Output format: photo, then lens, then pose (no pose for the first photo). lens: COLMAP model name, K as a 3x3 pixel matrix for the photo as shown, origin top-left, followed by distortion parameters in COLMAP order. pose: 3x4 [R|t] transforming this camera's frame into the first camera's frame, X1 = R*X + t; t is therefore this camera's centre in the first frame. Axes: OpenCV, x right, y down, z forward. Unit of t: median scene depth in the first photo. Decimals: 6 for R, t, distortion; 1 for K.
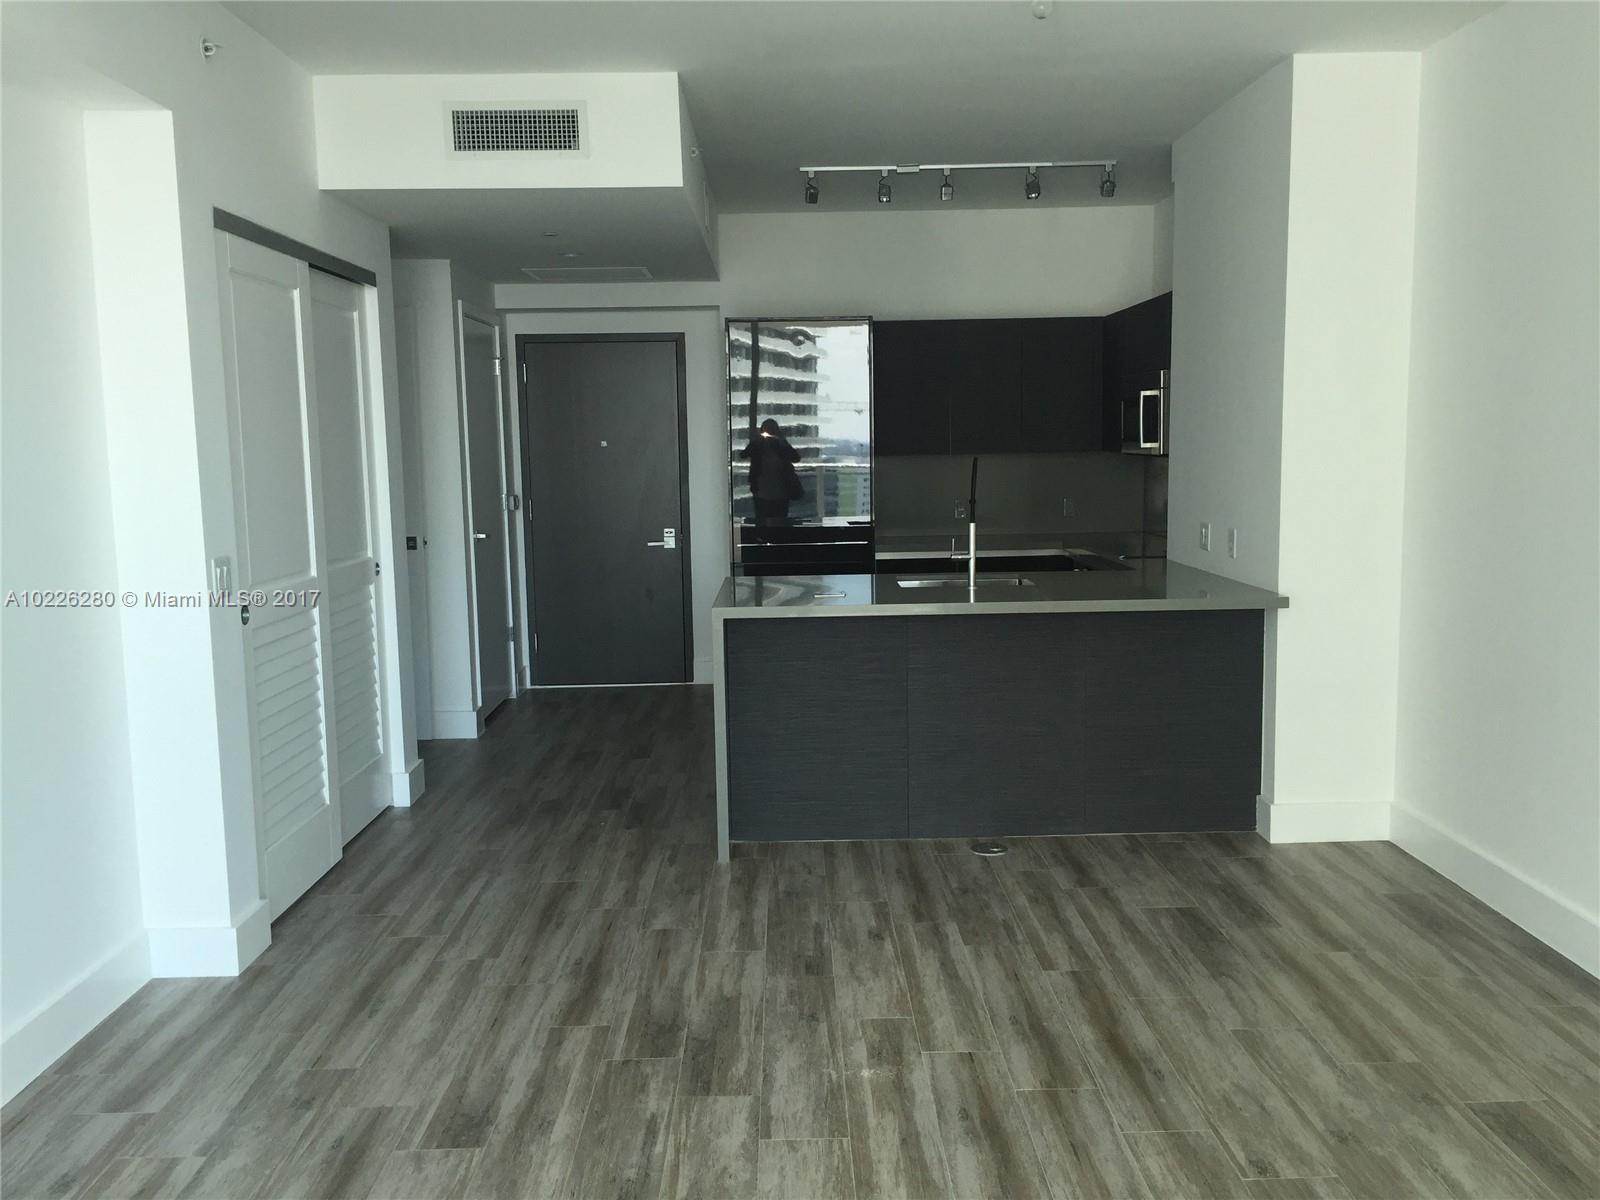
lens RADIAL K [[1361.7, 0, 799.7], [0, 1361.7, 598.0], [0, 0, 1]] dist [0.040959, -0.020333]
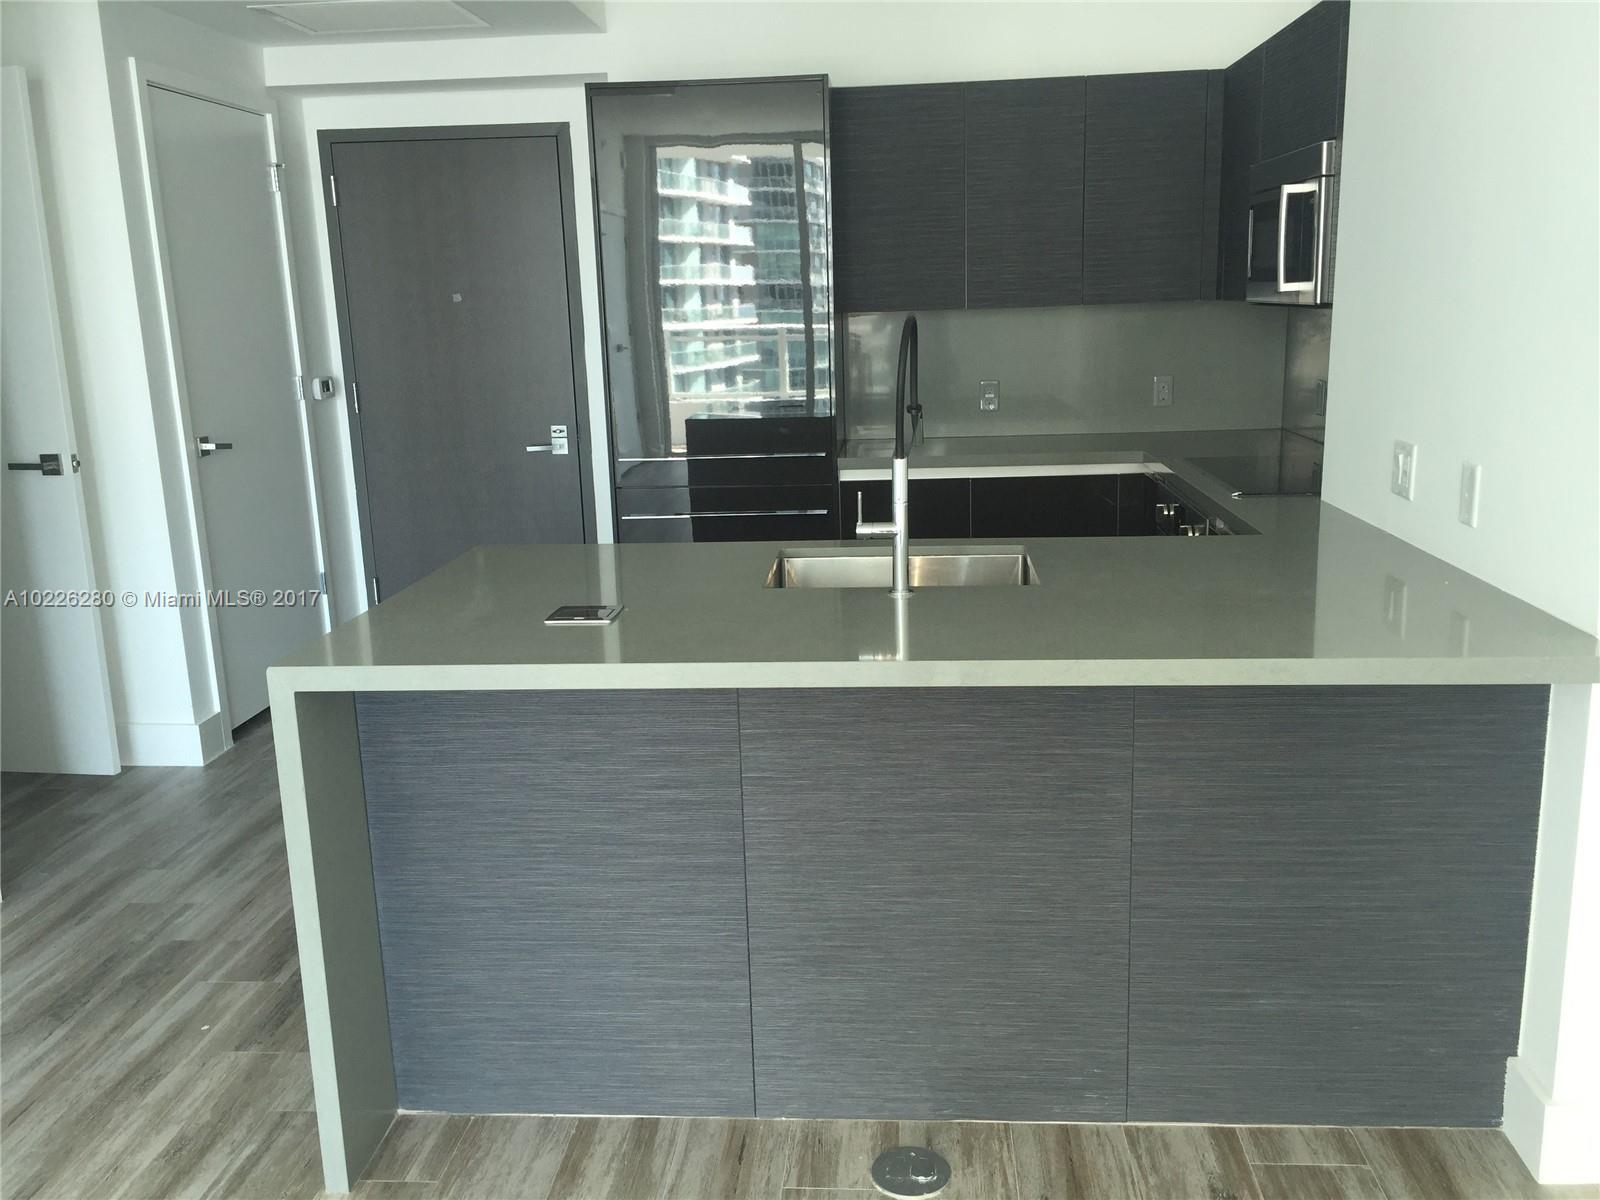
lens RADIAL K [[1361.7, 0, 802.3], [0, 1361.7, 602.6], [0, 0, 1]] dist [0.040959, -0.020333]
pose [[0.995949, 0.007370, -0.089612, 0.110263], [0.002191, 0.994350, 0.106132, -0.045189], [0.089888, -0.105899, 0.990306, 0.428214]]
